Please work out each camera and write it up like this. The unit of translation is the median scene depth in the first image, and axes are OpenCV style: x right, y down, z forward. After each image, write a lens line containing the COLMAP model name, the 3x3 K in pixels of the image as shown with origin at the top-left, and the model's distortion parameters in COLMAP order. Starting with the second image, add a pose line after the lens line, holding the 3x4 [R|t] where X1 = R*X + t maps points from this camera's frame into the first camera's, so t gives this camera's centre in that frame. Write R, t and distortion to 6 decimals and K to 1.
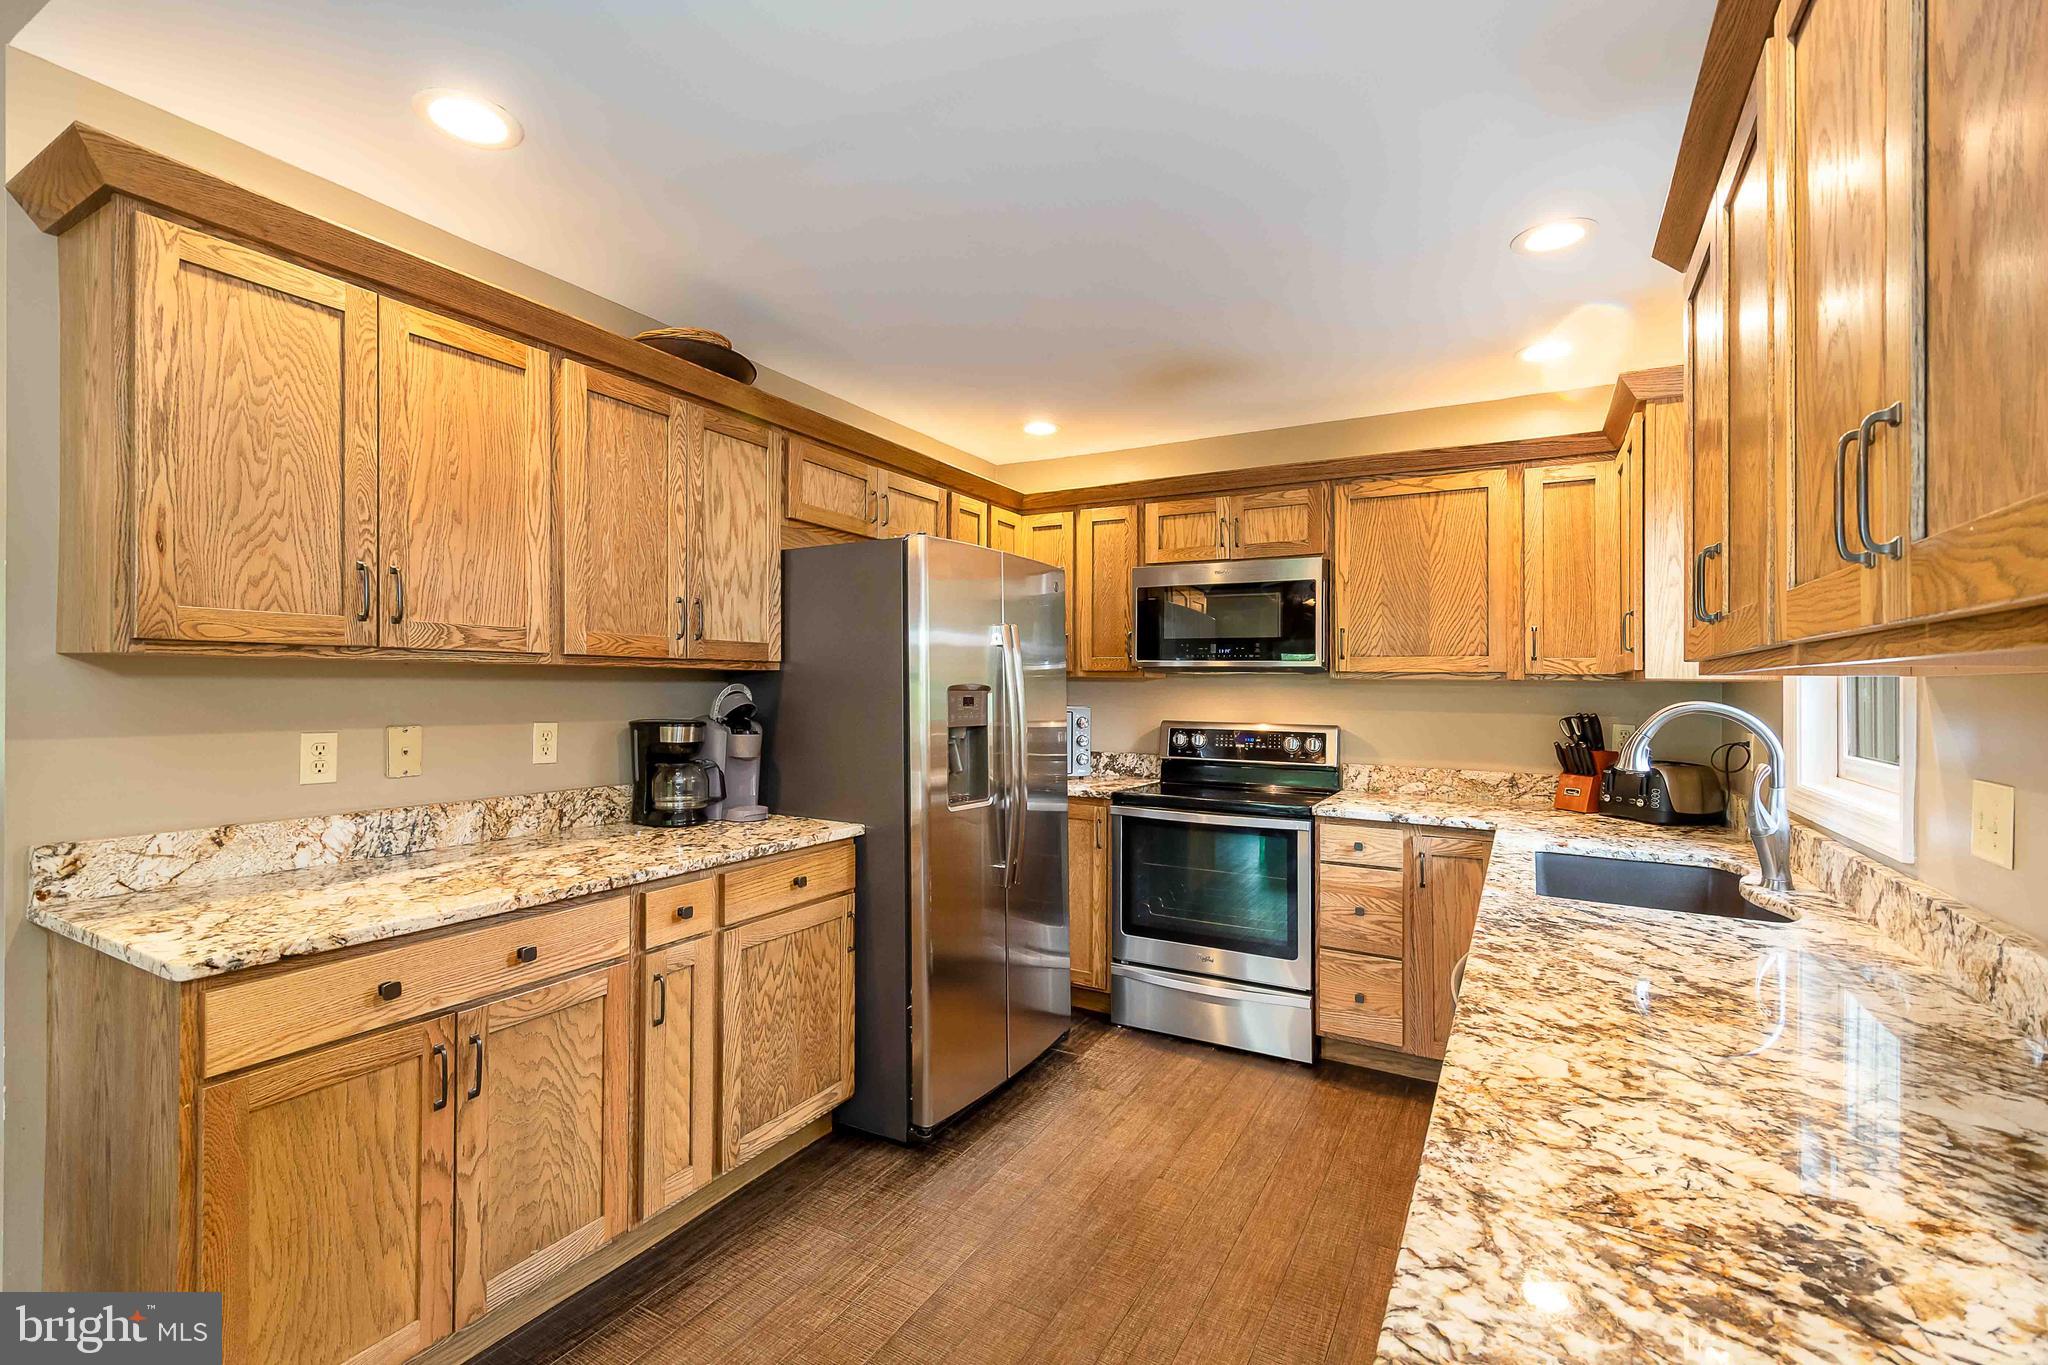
lens RADIAL K [[908.0, 0, 1024.0], [0, 908.0, 670.8], [0, 0, 1]] dist [0.011325, -0.000153]
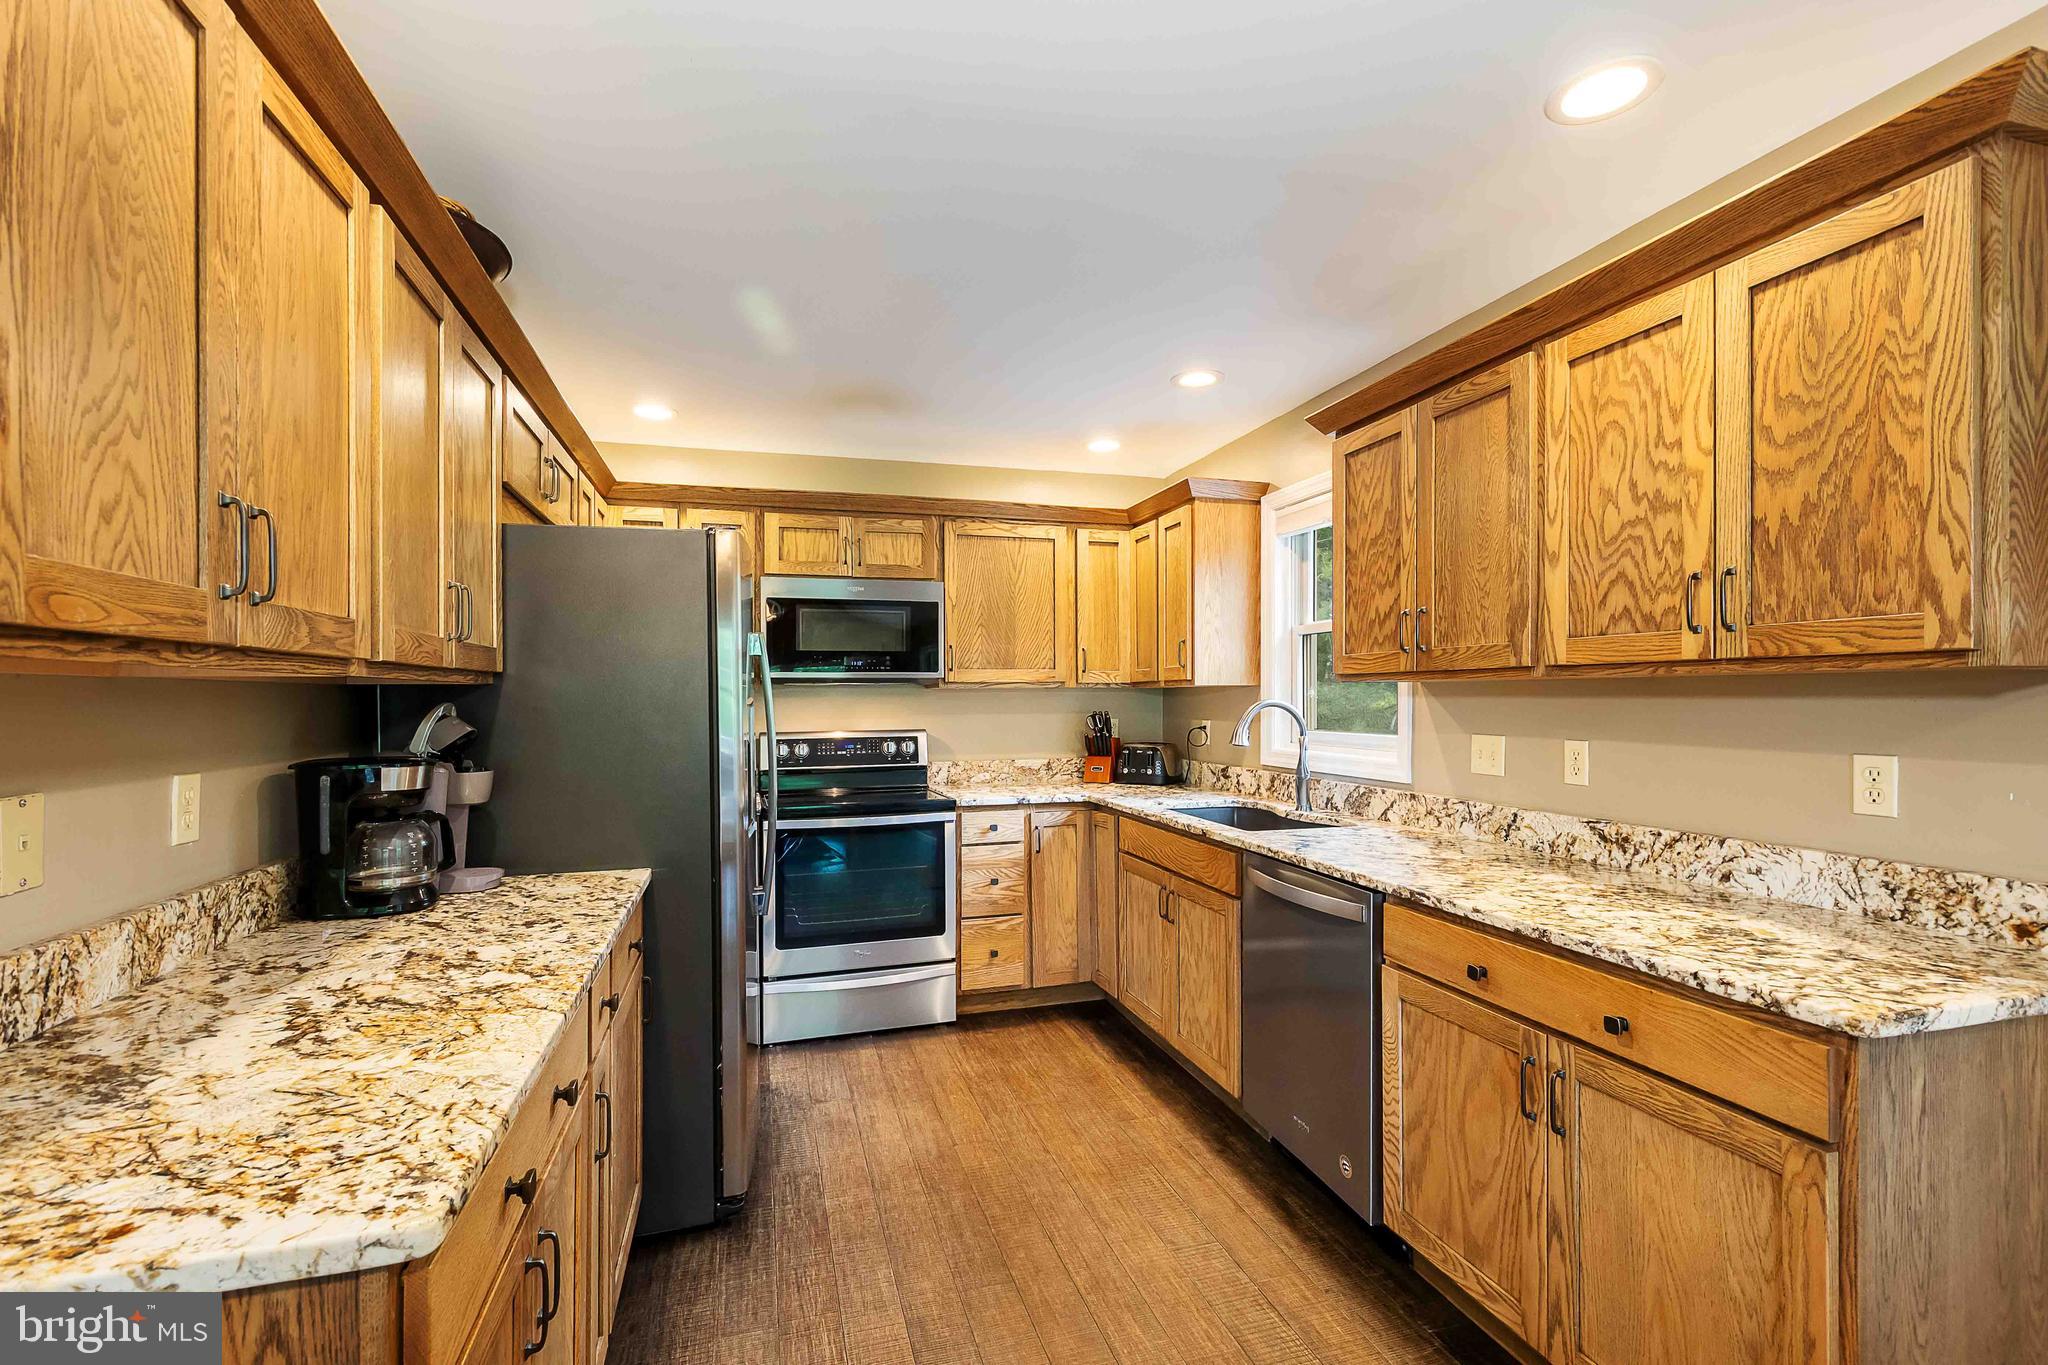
lens RADIAL K [[887.7, 0, 1023.6], [0, 887.7, 684.5], [0, 0, 1]] dist [0.002235, -0.000994]
pose [[0.694387, -0.007449, 0.719563, -0.443753], [0.004823, 0.999972, 0.005698, -0.002101], [-0.719585, -0.000486, 0.694404, 0.158956]]
